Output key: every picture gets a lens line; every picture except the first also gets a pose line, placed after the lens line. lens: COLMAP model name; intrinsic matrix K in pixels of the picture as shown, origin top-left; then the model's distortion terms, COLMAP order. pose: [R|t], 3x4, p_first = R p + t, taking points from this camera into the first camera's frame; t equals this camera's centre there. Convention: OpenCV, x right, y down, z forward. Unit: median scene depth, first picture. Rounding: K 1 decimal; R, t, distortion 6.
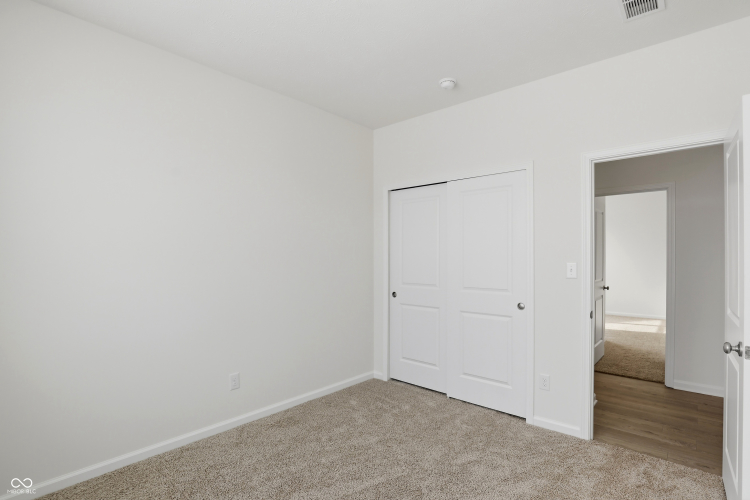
lens RADIAL K [[353.9, 0, 367.2], [0, 353.9, 253.6], [0, 0, 1]] dist [-0.022150, 0.000720]
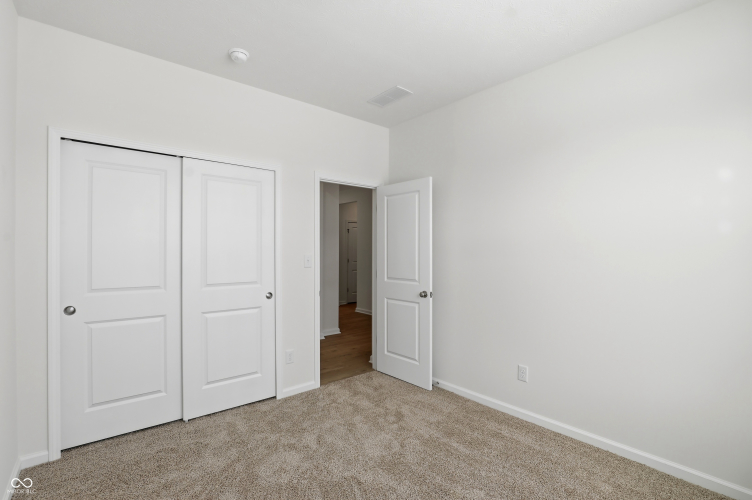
lens RADIAL K [[354.9, 0, 368.2], [0, 354.9, 253.6], [0, 0, 1]] dist [-0.022150, 0.000720]
pose [[0.143465, -0.007561, 0.989627, -0.605599], [-0.017148, 0.999802, 0.010125, 0.004425], [-0.989507, -0.018423, 0.143307, 0.560387]]
